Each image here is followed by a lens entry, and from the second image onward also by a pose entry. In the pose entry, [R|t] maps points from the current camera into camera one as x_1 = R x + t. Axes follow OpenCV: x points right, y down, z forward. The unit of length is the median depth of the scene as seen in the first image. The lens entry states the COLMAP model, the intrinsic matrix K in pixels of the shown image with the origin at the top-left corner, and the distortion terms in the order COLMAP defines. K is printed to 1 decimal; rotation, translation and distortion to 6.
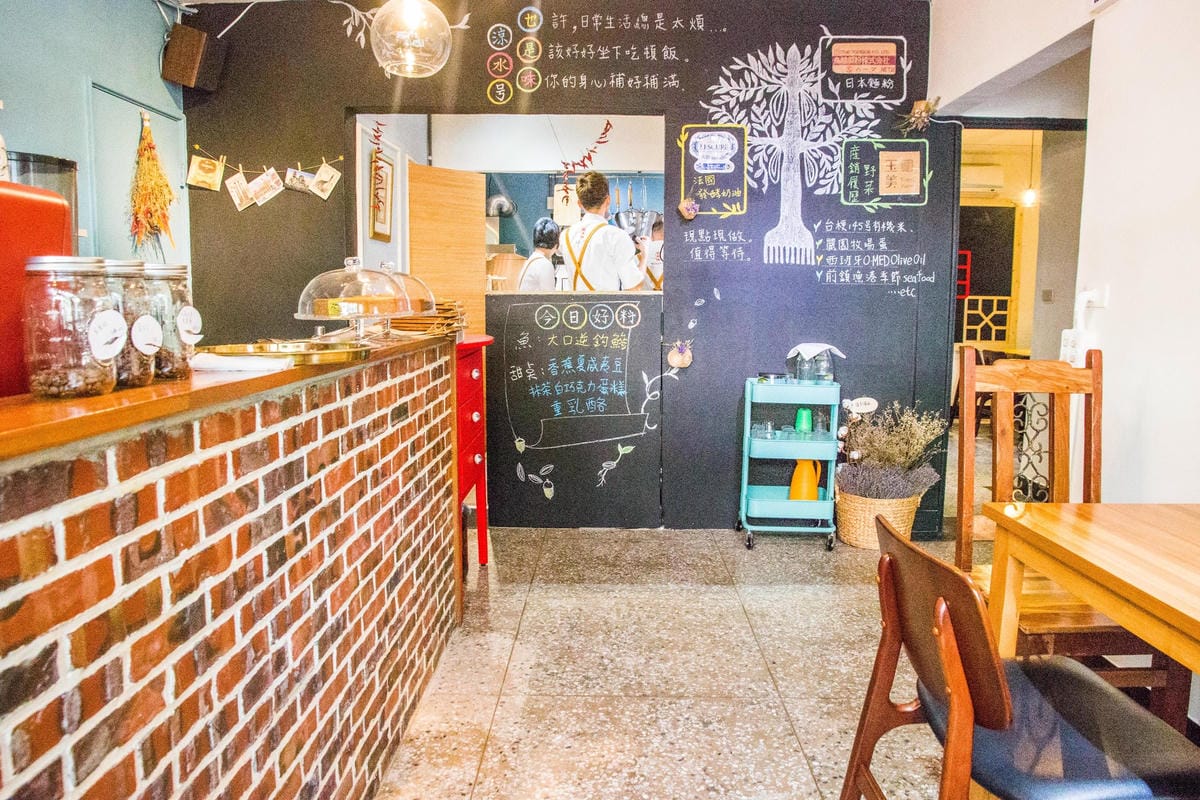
lens RADIAL K [[823.9, 0, 600.0], [0, 823.9, 400.0], [0, 0, 1]] dist [-0.134327, 0.090861]
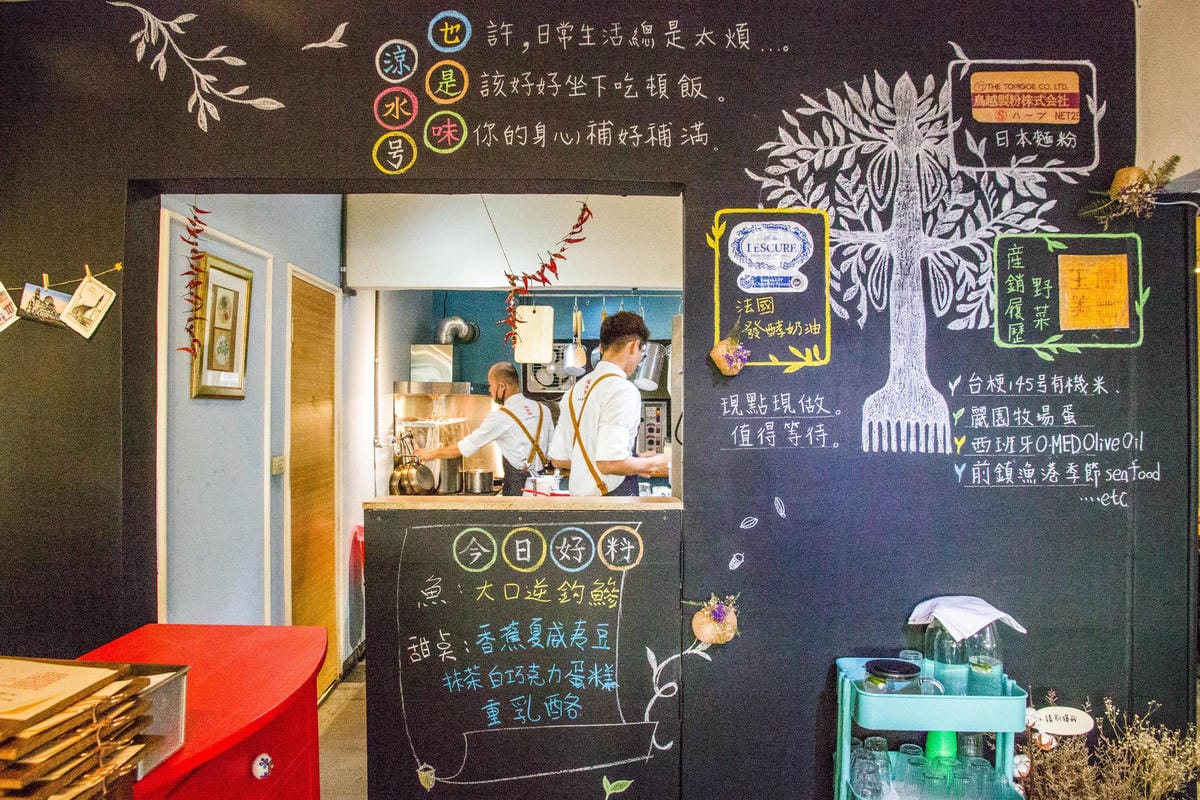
lens RADIAL K [[823.9, 0, 600.0], [0, 823.9, 400.0], [0, 0, 1]] dist [-0.134327, 0.090861]
pose [[0.999981, -0.000620, 0.006180, 0.017495], [0.001433, 0.991201, -0.132358, -0.131416], [-0.006043, 0.132364, 0.991183, 0.451813]]
